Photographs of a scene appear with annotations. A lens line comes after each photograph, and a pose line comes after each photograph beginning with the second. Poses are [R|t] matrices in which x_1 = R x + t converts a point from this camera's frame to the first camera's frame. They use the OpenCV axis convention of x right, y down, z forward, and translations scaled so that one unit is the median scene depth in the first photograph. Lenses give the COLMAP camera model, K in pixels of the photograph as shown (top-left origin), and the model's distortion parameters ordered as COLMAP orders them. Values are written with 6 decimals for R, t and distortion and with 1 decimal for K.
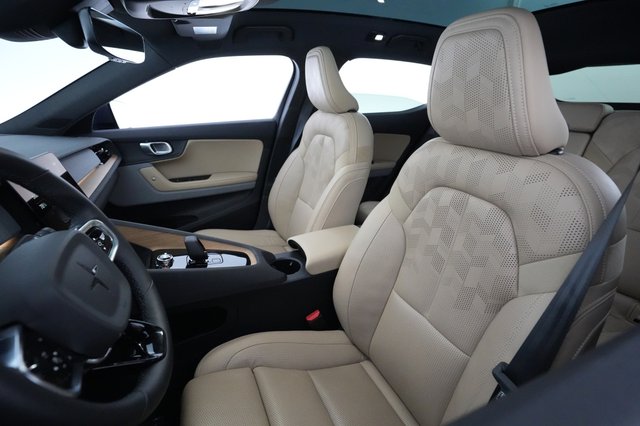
lens RADIAL K [[312.7, 0, 324.3], [0, 312.7, 210.8], [0, 0, 1]] dist [-0.003510, -0.000222]
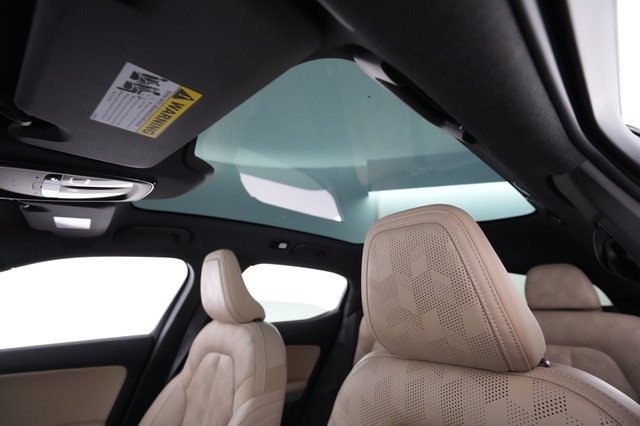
lens RADIAL K [[312.7, 0, 324.3], [0, 312.7, 210.8], [0, 0, 1]] dist [-0.003510, -0.000222]
pose [[0.950820, 0.069885, 0.301756, -0.012814], [0.125547, 0.803648, -0.581711, -0.051151], [-0.283159, 0.590987, 0.755351, 0.162858]]
